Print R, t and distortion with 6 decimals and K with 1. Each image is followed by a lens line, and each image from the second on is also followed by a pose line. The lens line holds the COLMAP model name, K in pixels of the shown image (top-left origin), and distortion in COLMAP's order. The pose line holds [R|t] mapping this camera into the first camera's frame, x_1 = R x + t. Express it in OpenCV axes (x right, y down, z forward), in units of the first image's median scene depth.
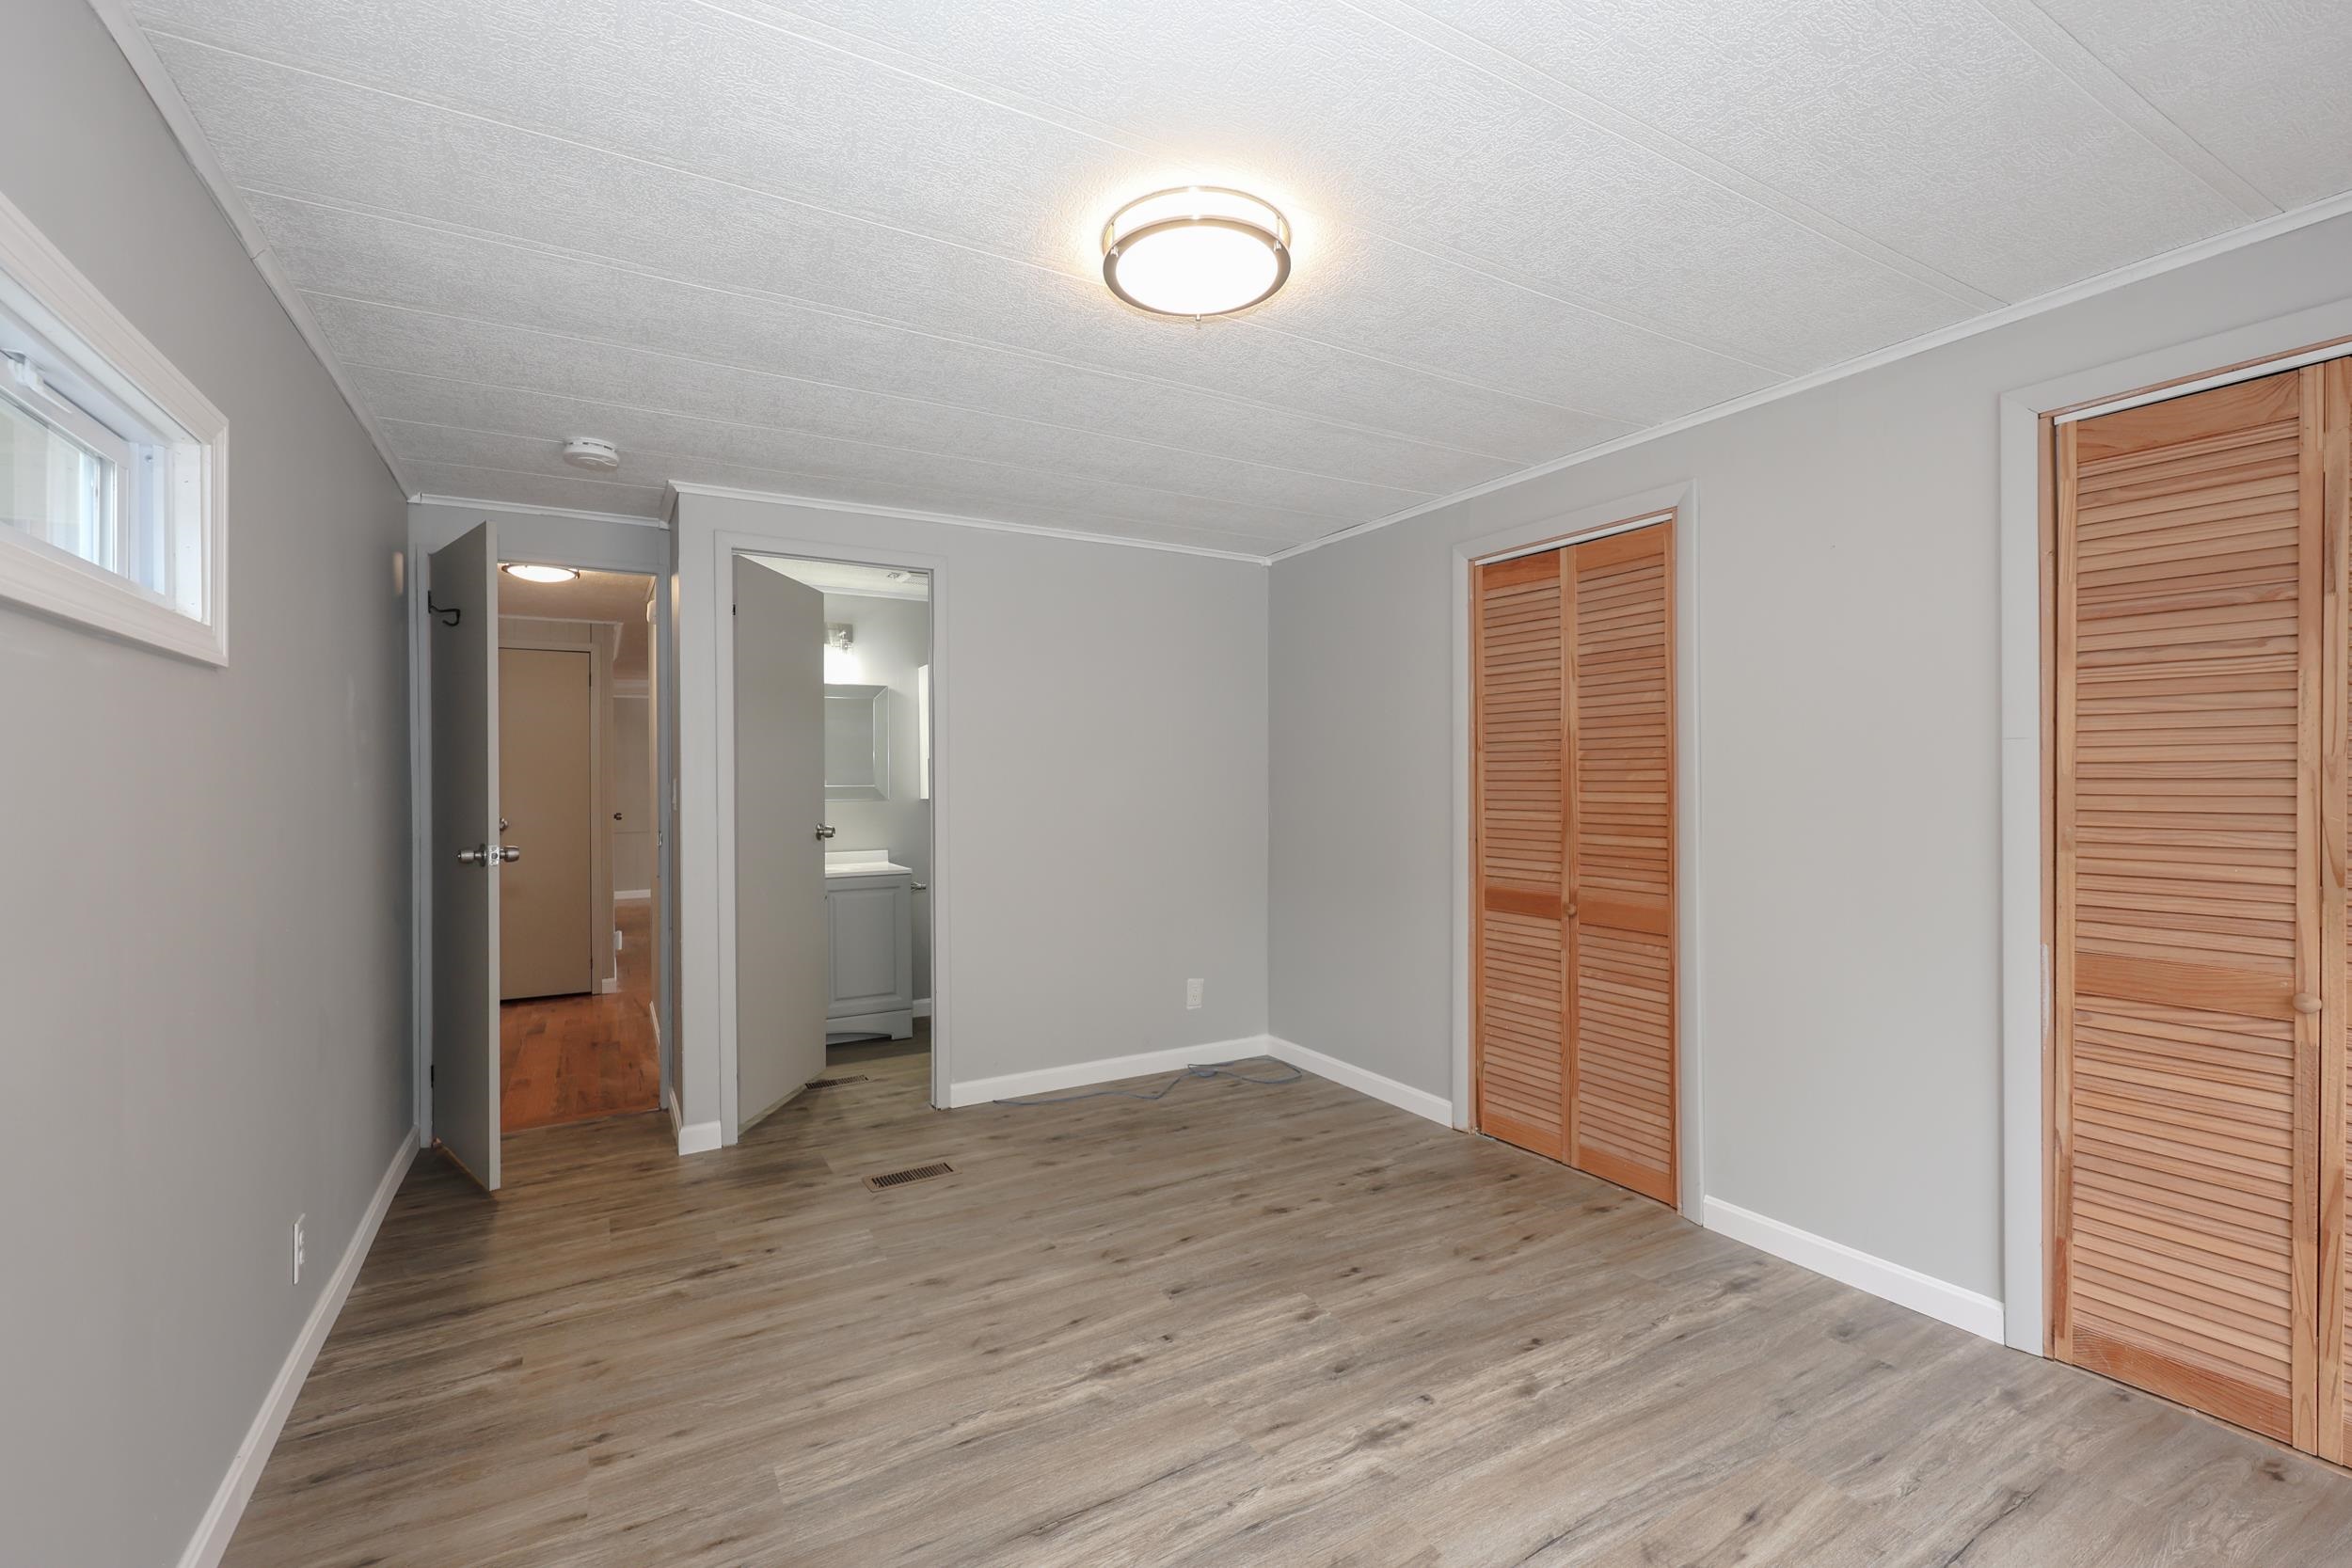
lens RADIAL K [[985.8, 0, 1150.0], [0, 985.8, 784.2], [0, 0, 1]] dist [0.003777, 0.000357]
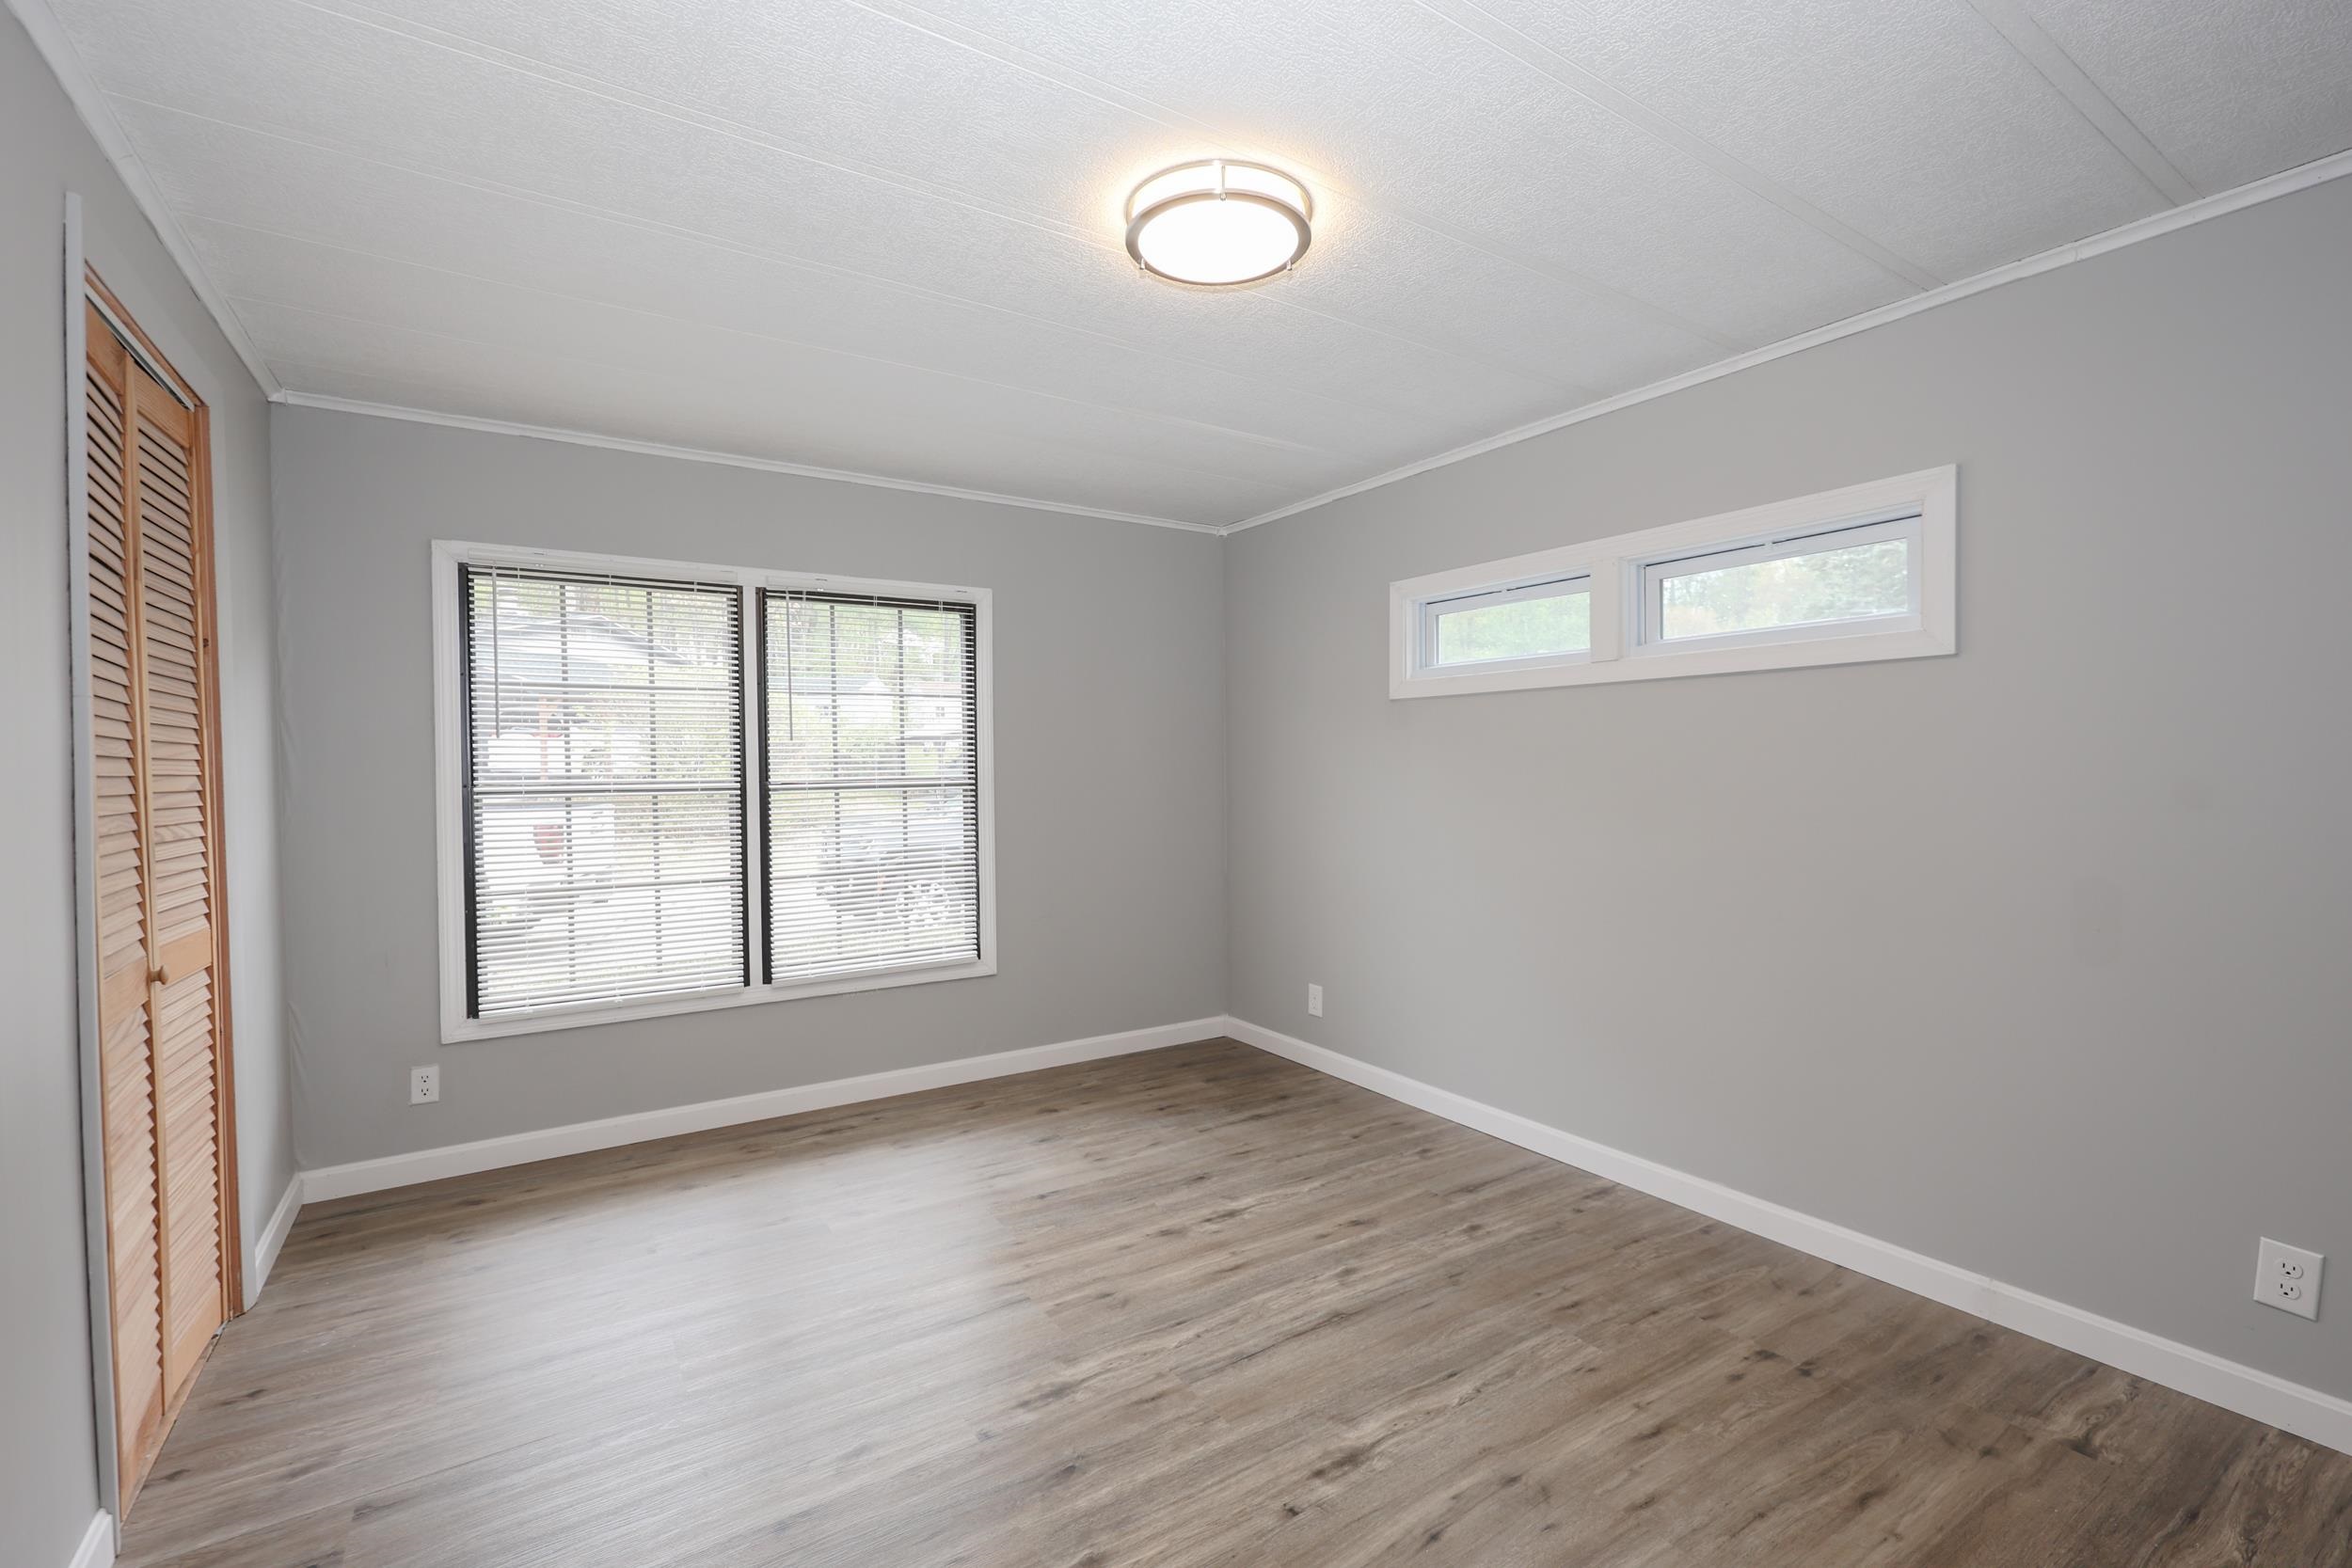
lens RADIAL K [[1041.7, 0, 1176.0], [0, 1041.7, 784.0], [0, 0, 1]] dist [0.005756, 0.000286]
pose [[-0.996613, 0.017145, -0.080423, 0.156542], [0.015216, 0.999583, 0.024544, 0.007603], [0.080810, 0.023237, -0.996459, 1.768621]]
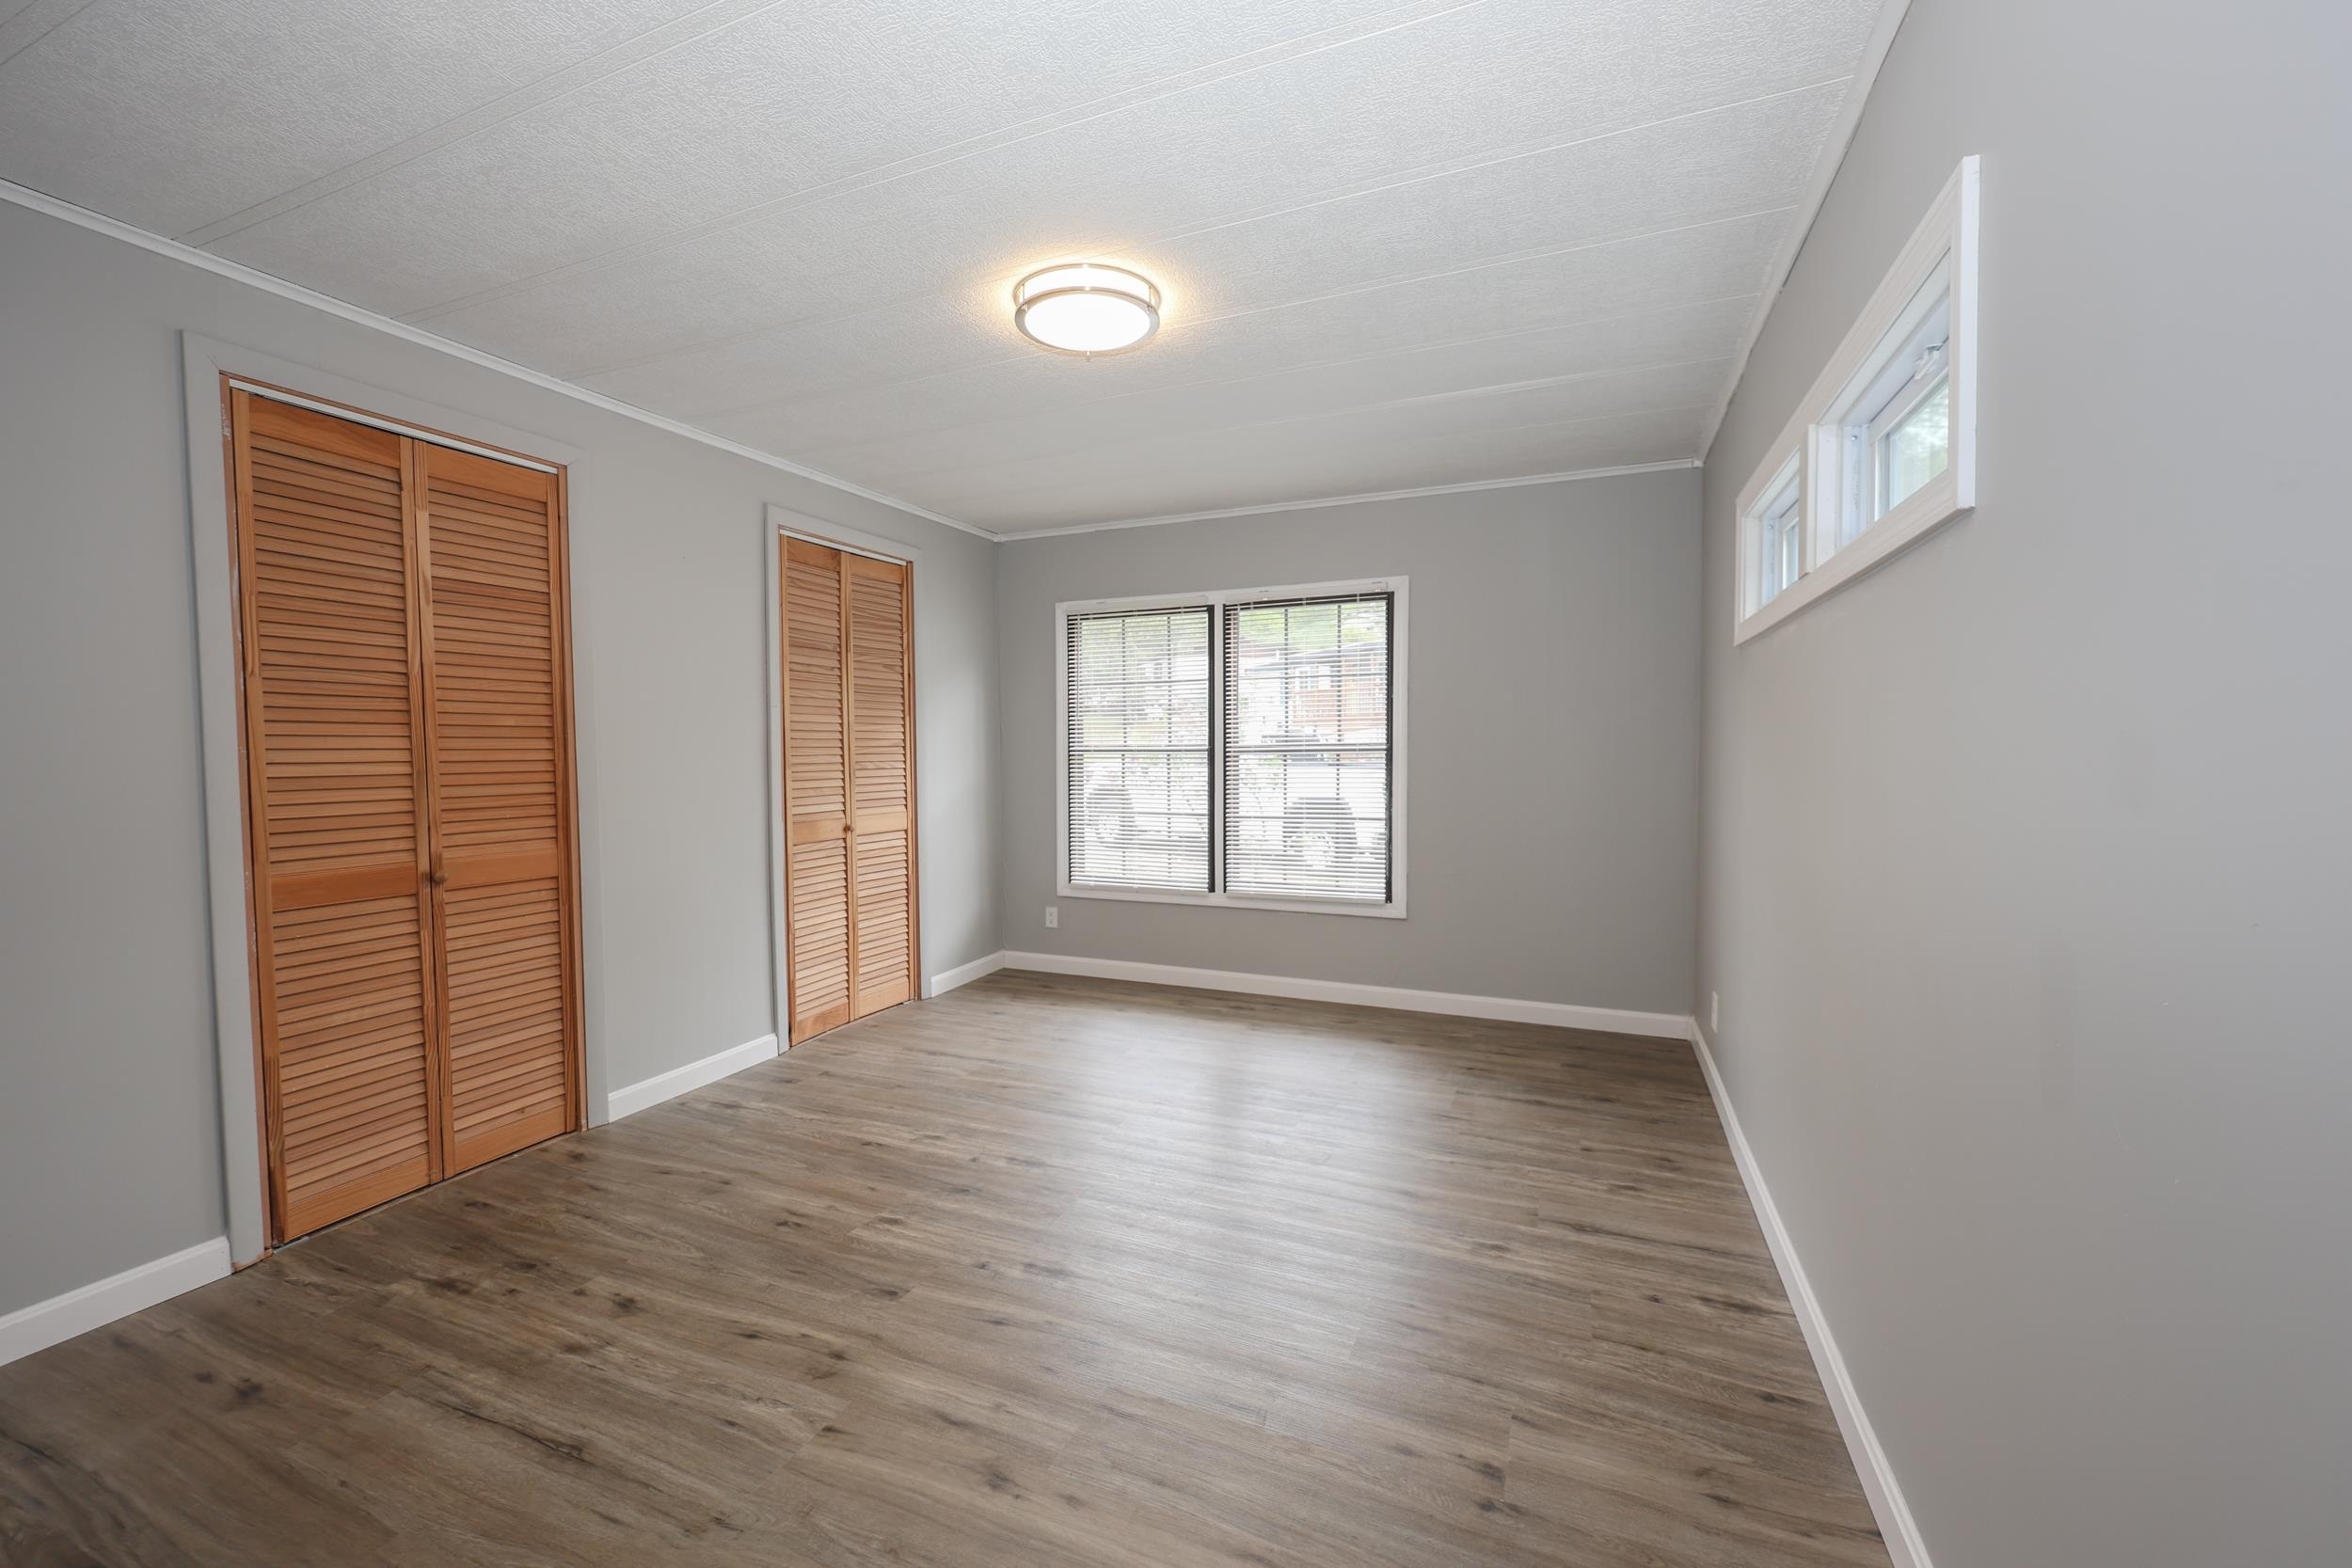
lens RADIAL K [[964.9, 0, 1176.0], [0, 964.9, 784.0], [0, 0, 1]] dist [0.002967, 0.000214]
pose [[-0.614085, -0.020113, 0.788984, -0.881056], [0.014439, 0.999222, 0.036711, 0.037707], [-0.789108, 0.033936, -0.613316, 1.451465]]
